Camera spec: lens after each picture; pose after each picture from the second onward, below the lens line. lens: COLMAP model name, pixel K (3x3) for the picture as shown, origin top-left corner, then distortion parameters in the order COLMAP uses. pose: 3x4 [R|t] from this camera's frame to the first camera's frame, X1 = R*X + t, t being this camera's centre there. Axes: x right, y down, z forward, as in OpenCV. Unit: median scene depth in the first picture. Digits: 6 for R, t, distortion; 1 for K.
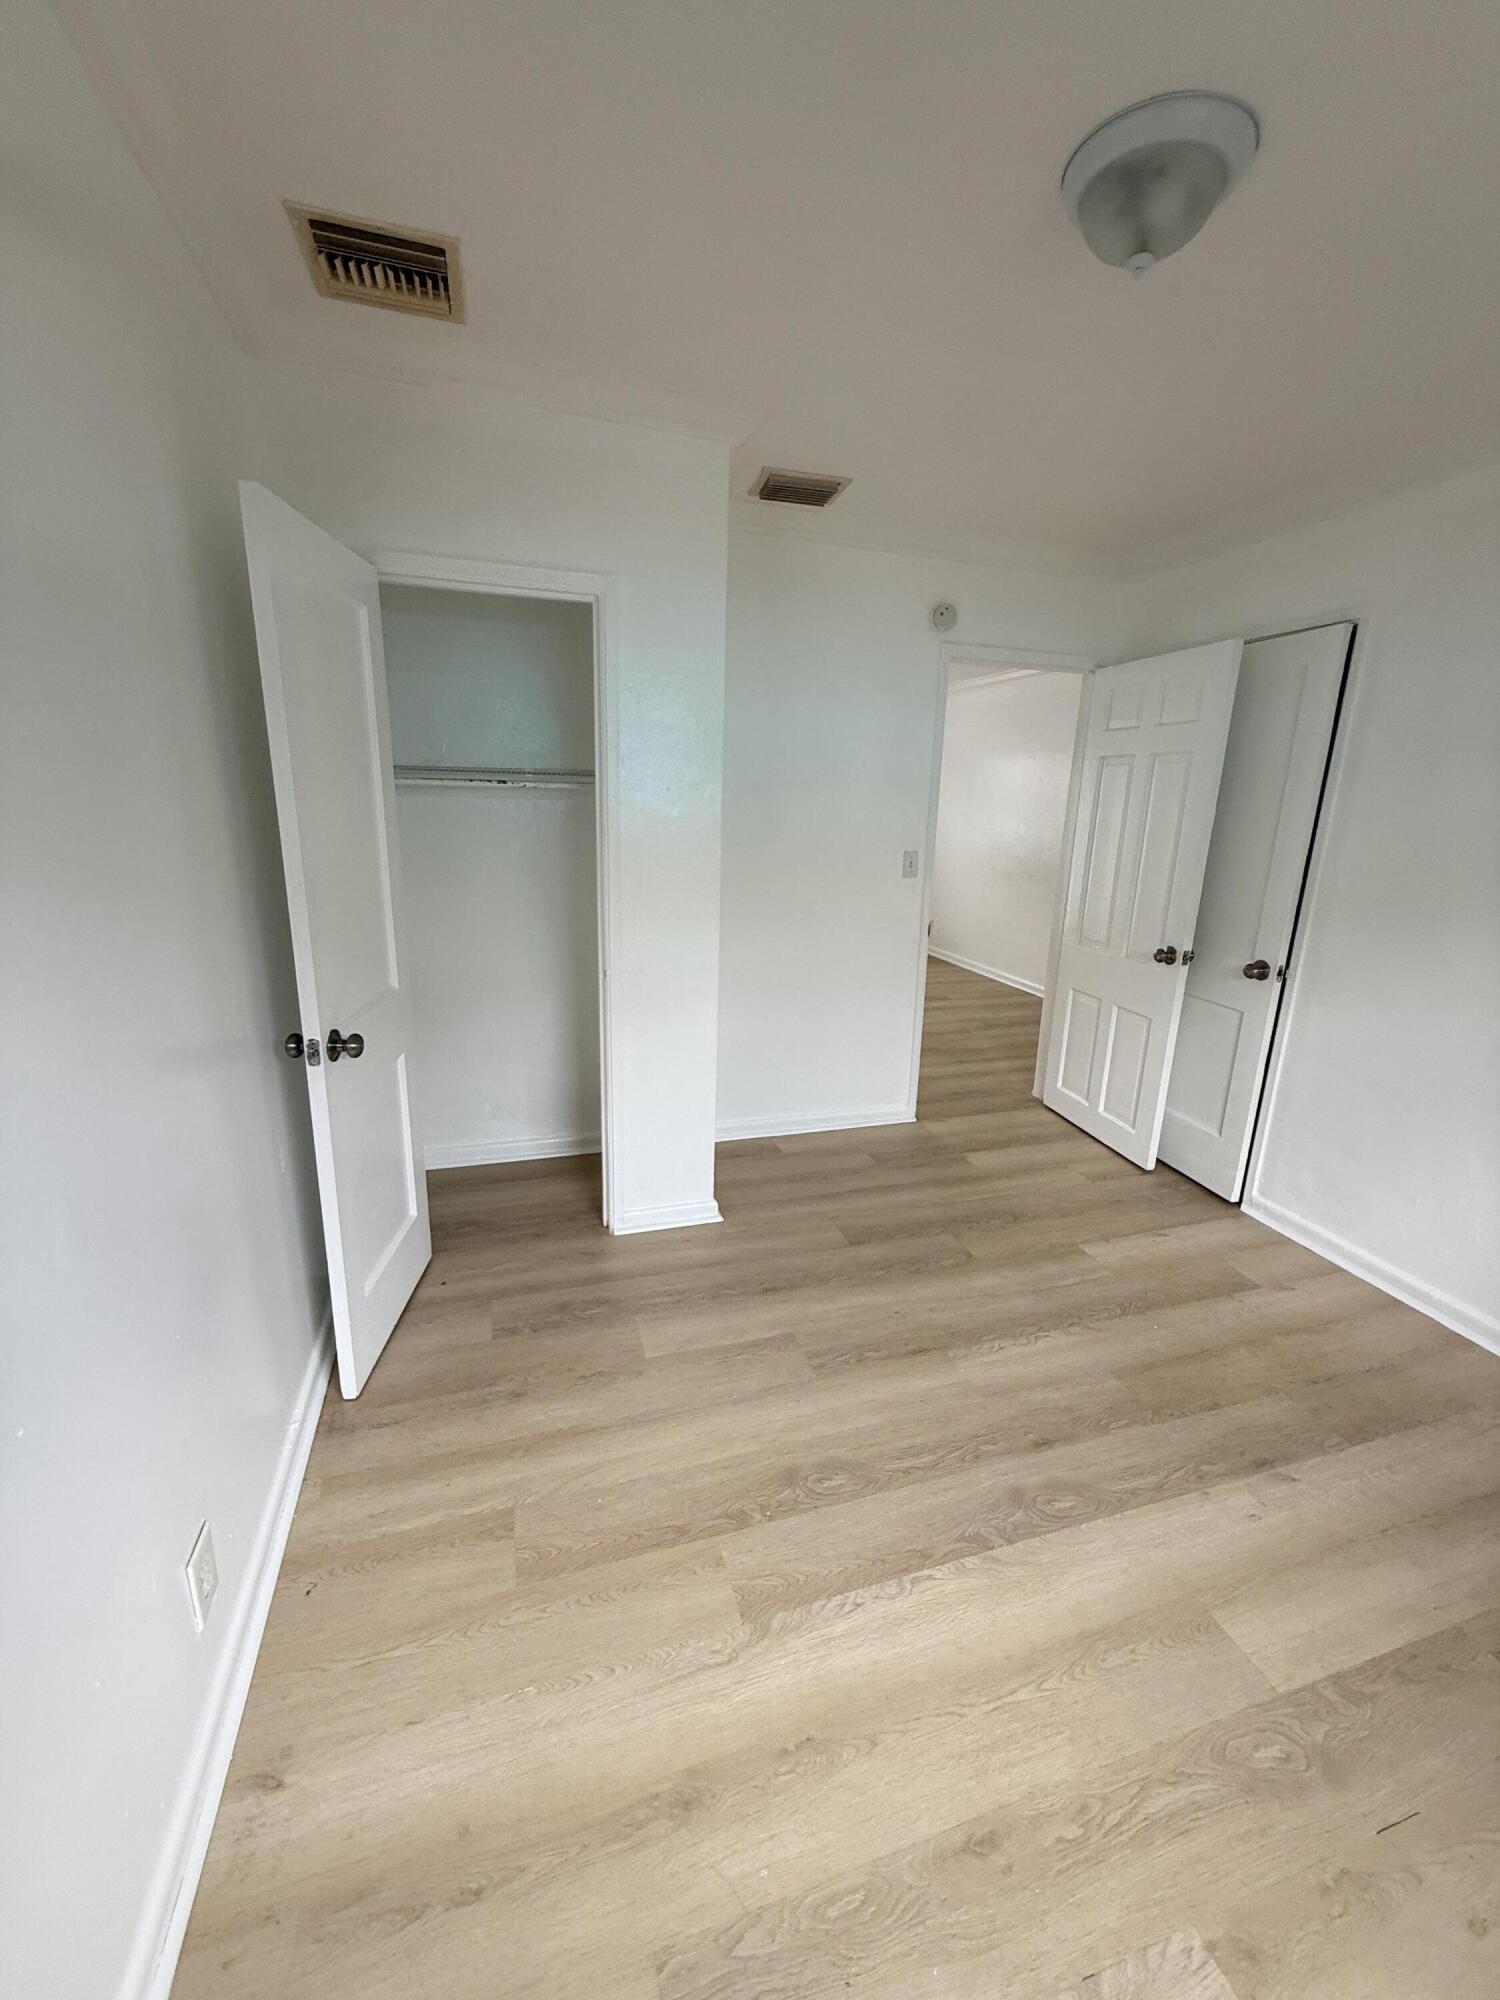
lens RADIAL K [[797.0, 0, 750.3], [0, 797.0, 994.5], [0, 0, 1]] dist [0.000602, 0.000029]
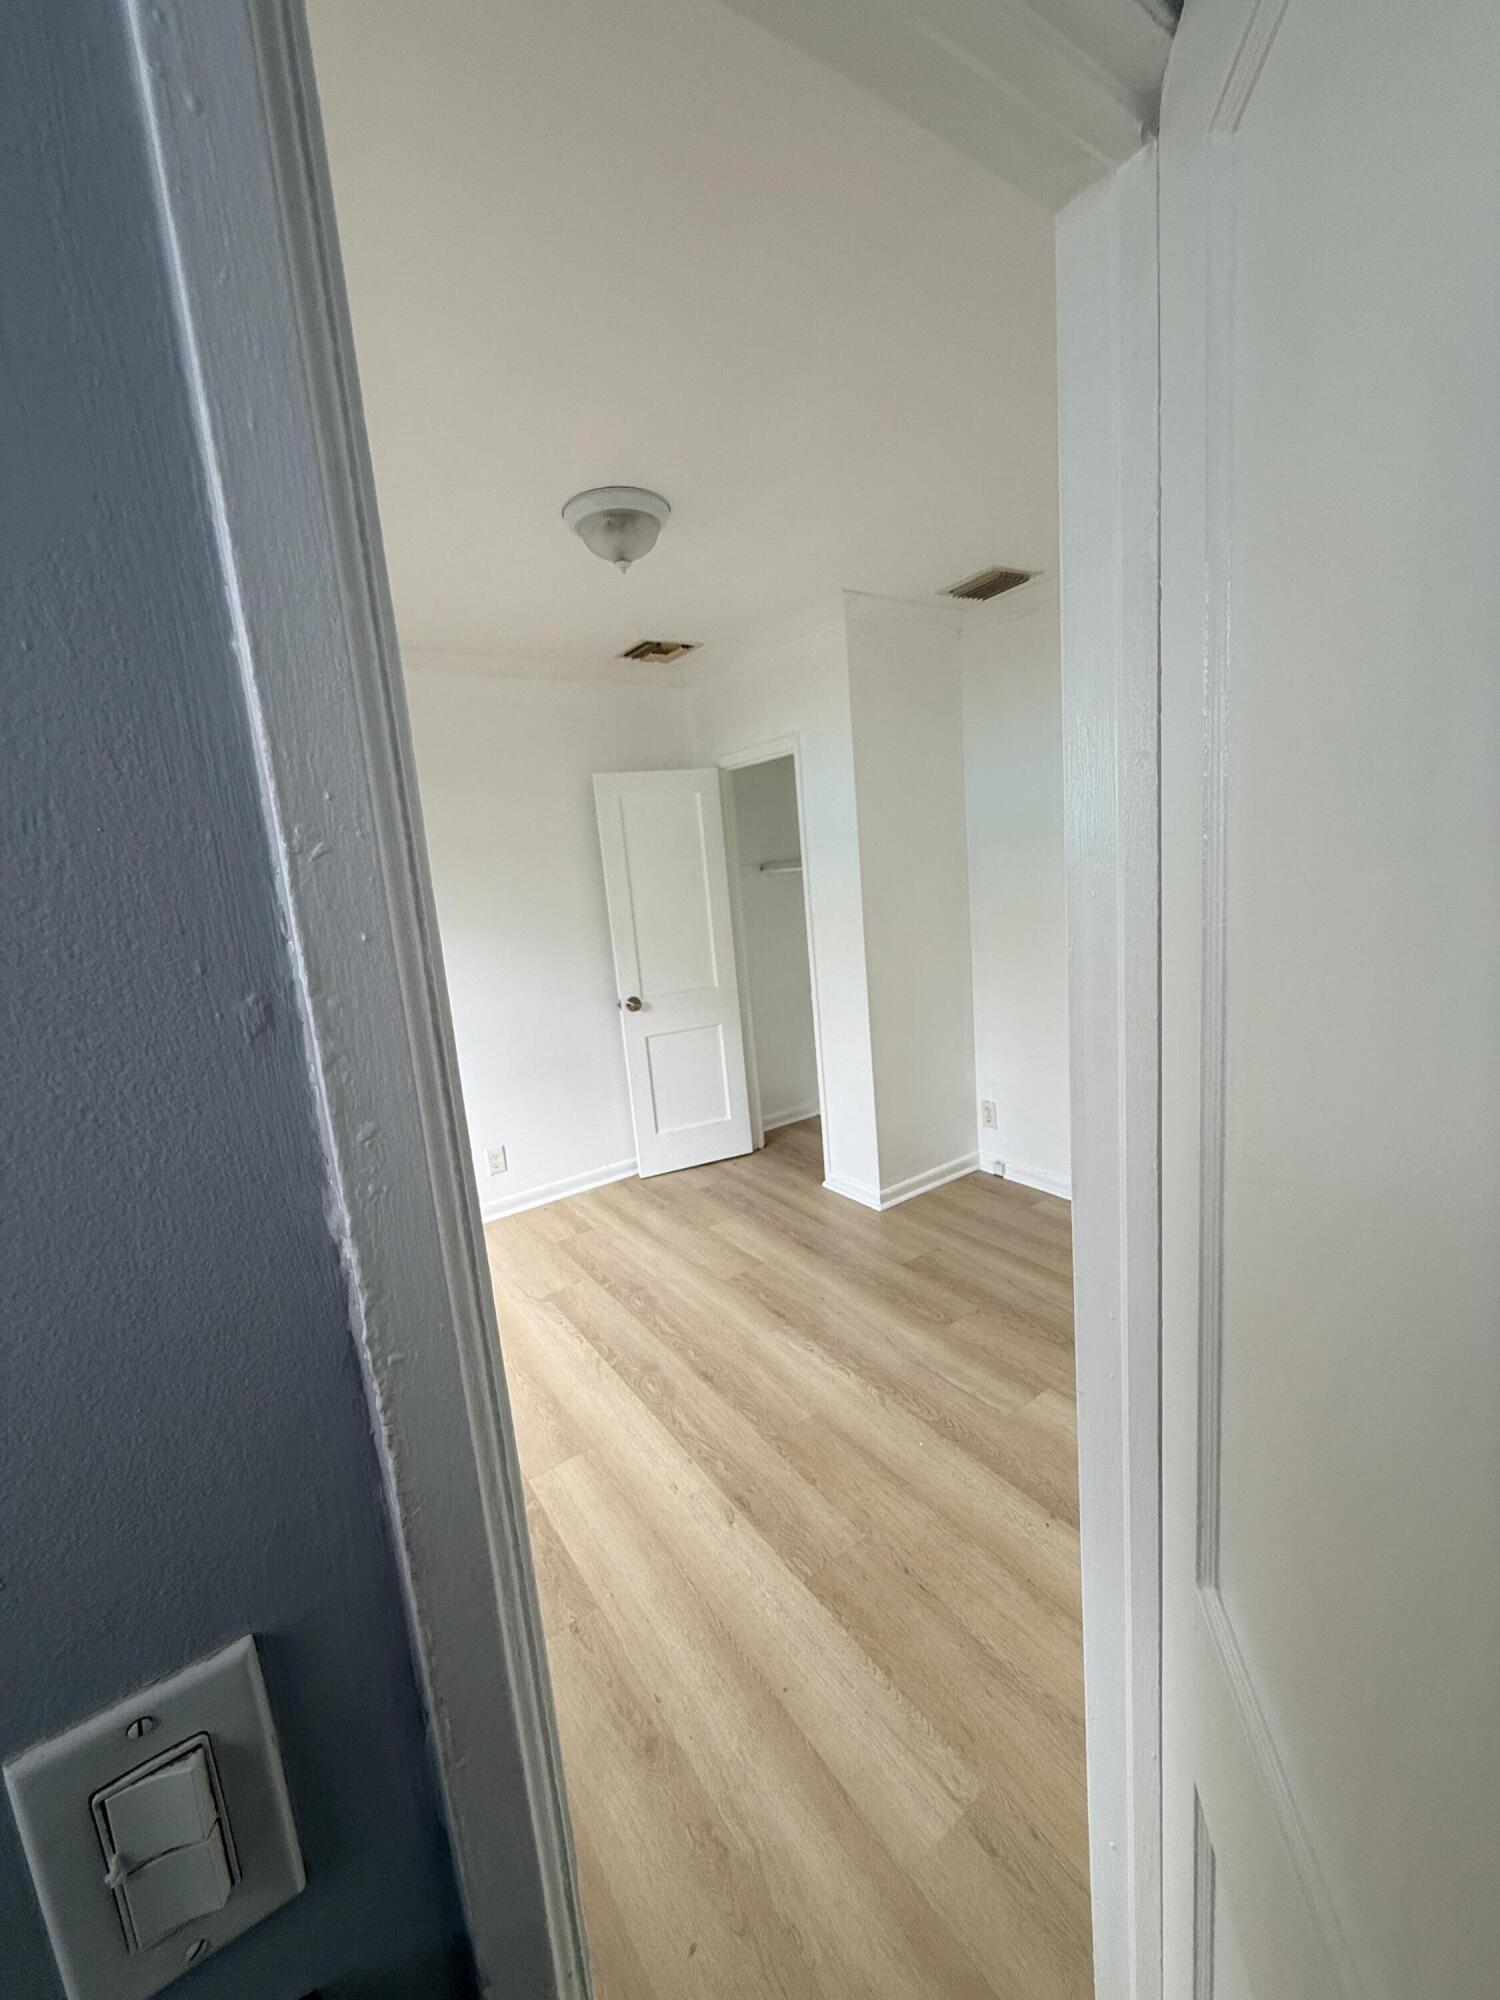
lens RADIAL K [[797.0, 0, 750.3], [0, 797.0, 994.5], [0, 0, 1]] dist [0.000602, 0.000029]
pose [[0.289684, 0.099459, -0.951941, 1.076342], [-0.143228, 0.987892, 0.059630, -0.090916], [0.946345, 0.119071, 0.300421, 0.422862]]
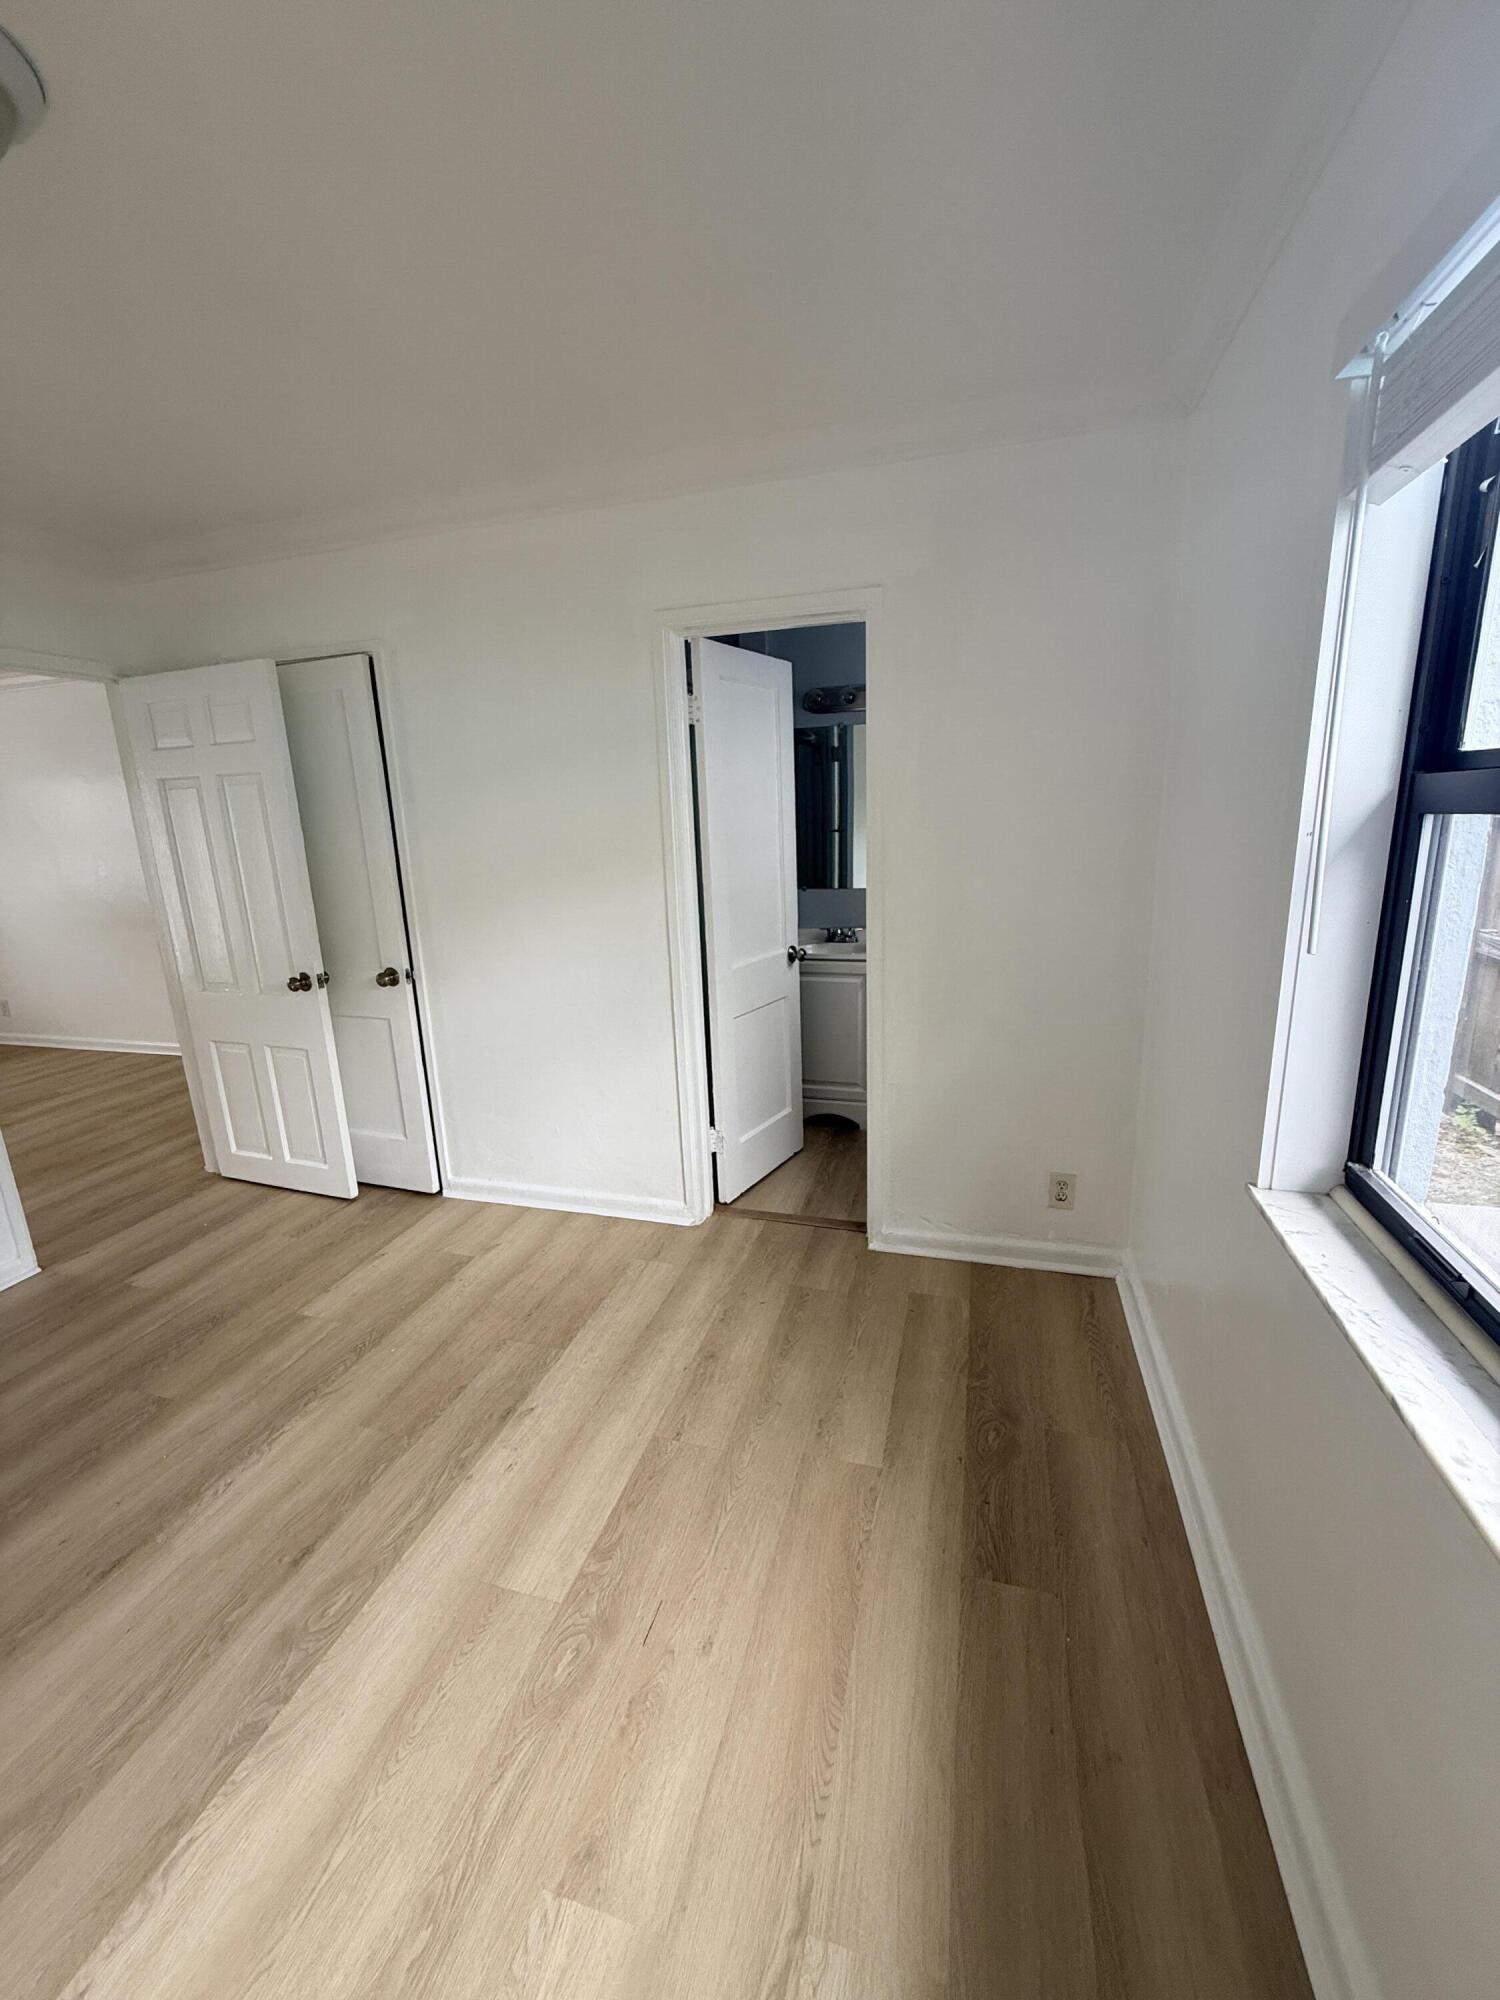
lens RADIAL K [[797.0, 0, 750.3], [0, 797.0, 994.5], [0, 0, 1]] dist [0.000602, 0.000029]
pose [[0.554905, -0.234552, 0.798164, 0.059229], [0.254522, 0.961291, 0.105539, 0.001747], [-0.792022, 0.144586, 0.593124, 0.000013]]
